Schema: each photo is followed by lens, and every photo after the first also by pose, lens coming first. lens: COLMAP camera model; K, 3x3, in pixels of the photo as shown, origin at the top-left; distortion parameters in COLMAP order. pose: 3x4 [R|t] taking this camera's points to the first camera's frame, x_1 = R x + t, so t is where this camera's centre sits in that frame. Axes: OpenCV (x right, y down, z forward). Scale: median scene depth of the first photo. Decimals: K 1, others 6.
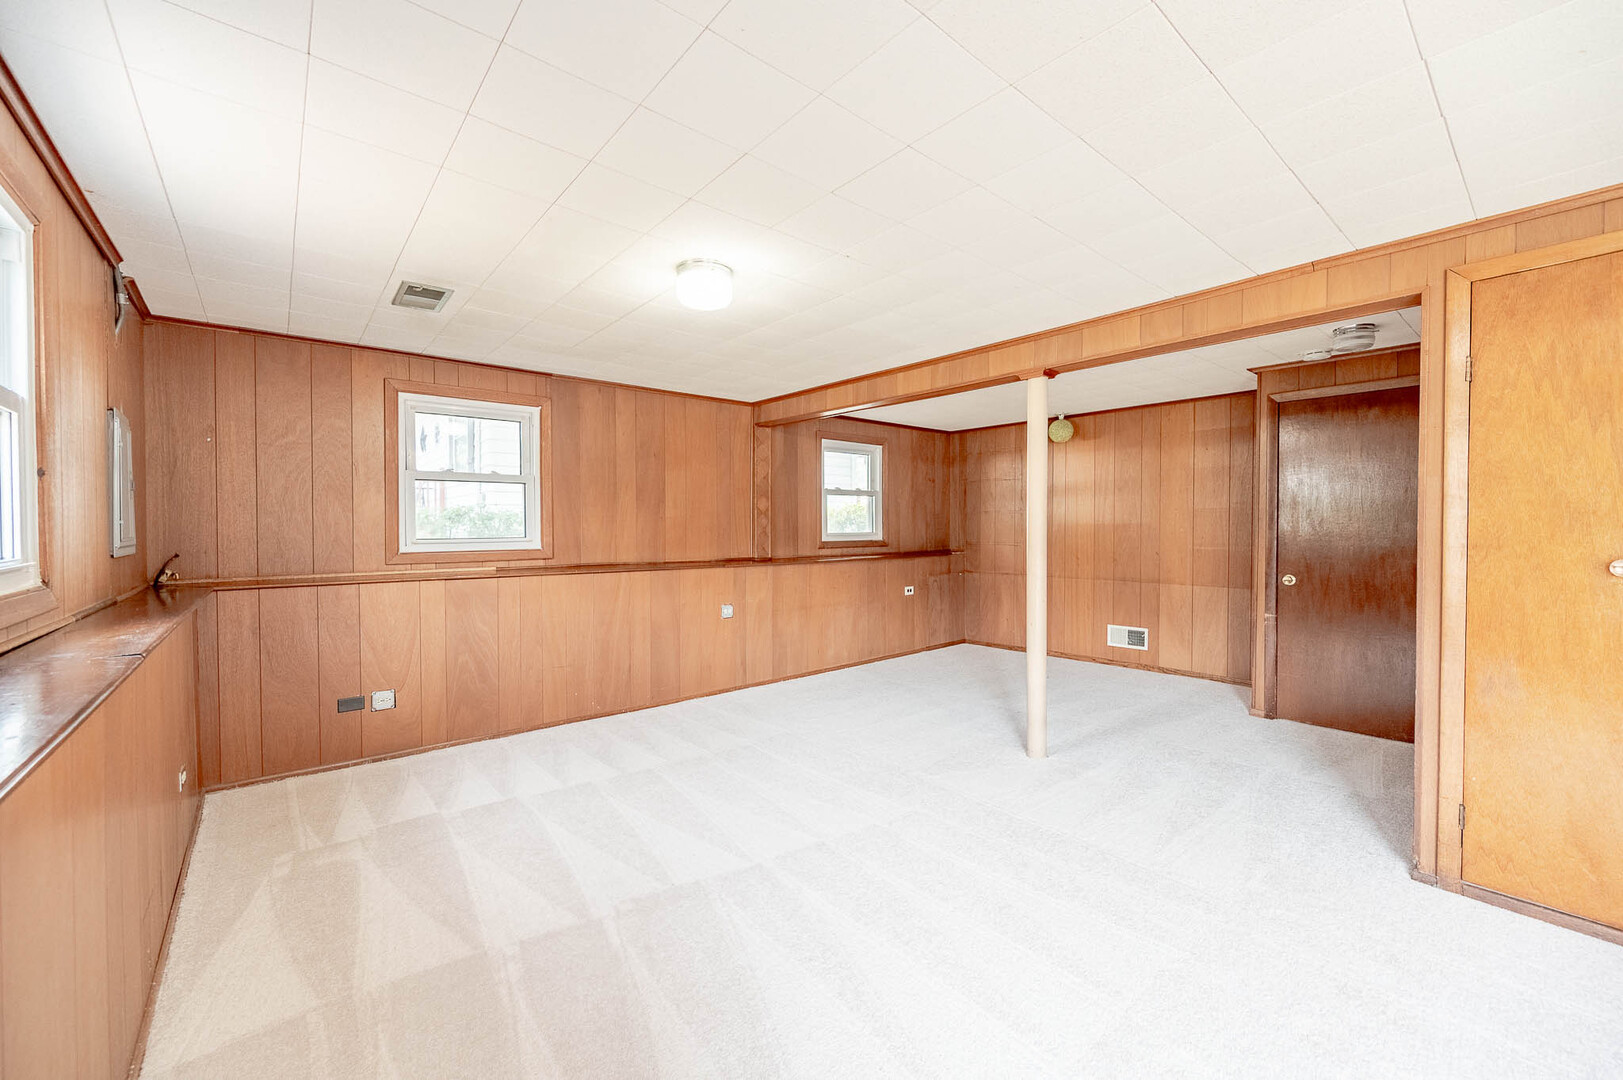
lens RADIAL K [[644.7, 0, 808.7], [0, 644.7, 531.2], [0, 0, 1]] dist [-0.000051, 0.000060]
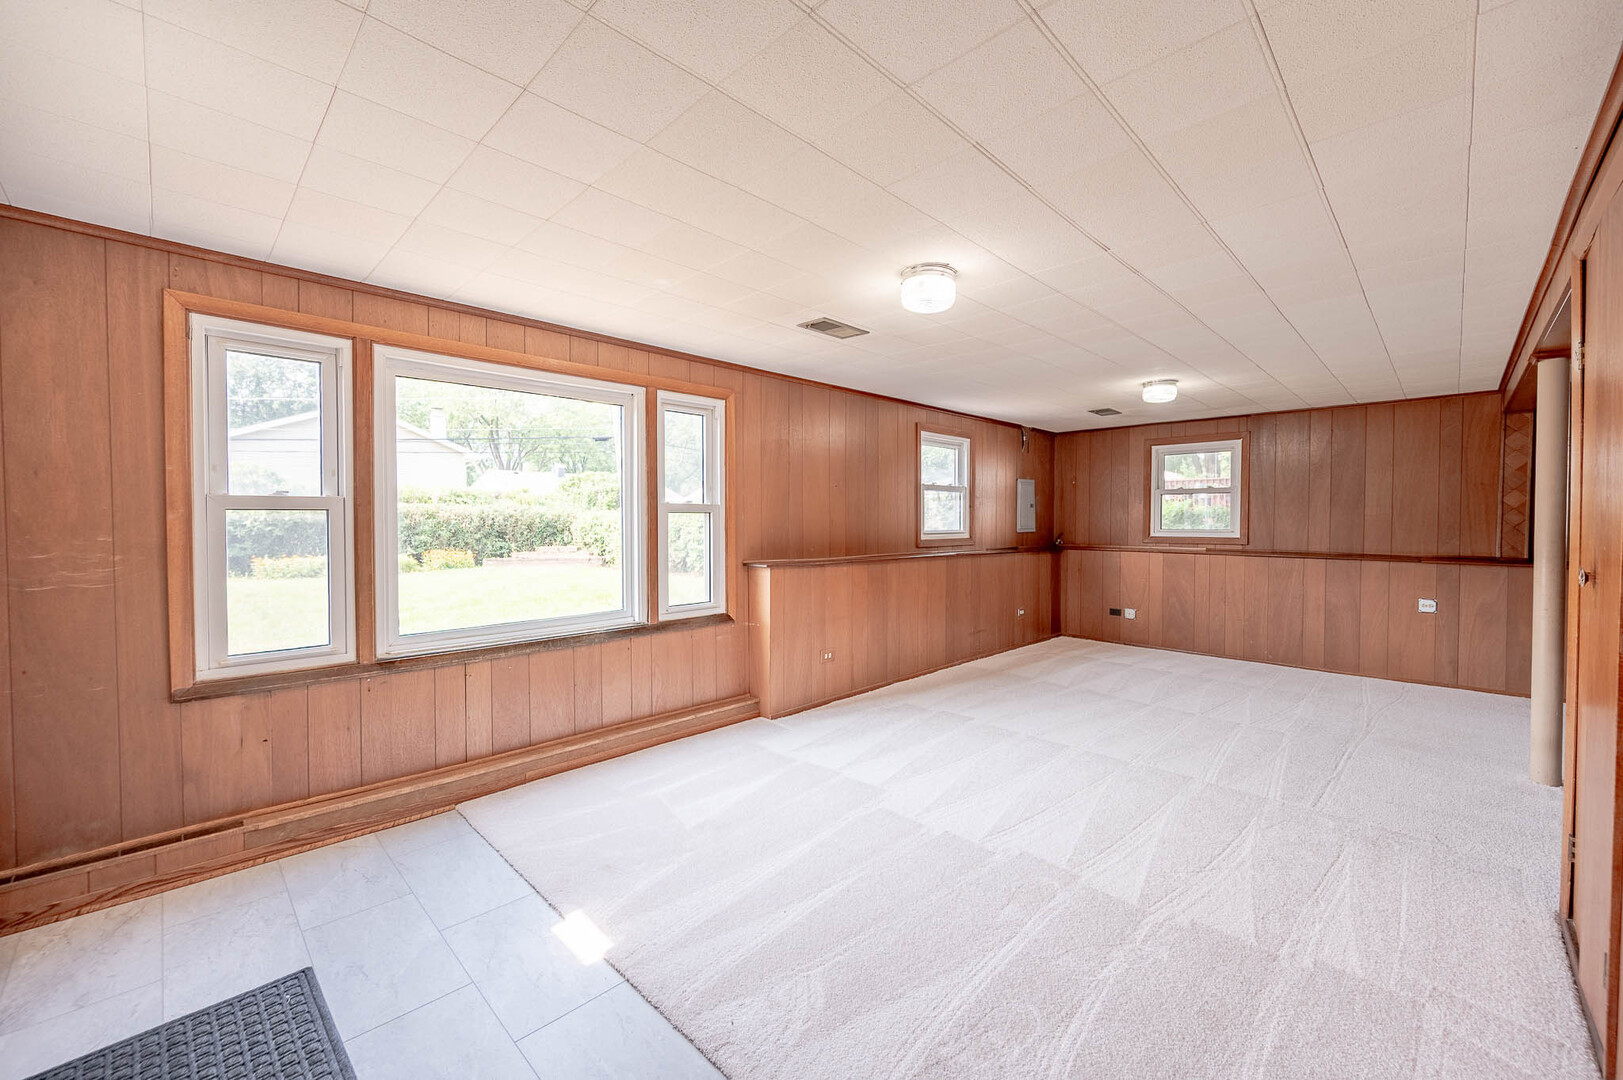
lens RADIAL K [[644.7, 0, 808.6], [0, 644.7, 533.3], [0, 0, 1]] dist [-0.000051, 0.000060]
pose [[0.097390, 0.022395, -0.994994, 0.981937], [-0.009444, 0.999723, 0.021577, -0.004337], [0.995201, 0.007295, 0.097575, -0.105892]]
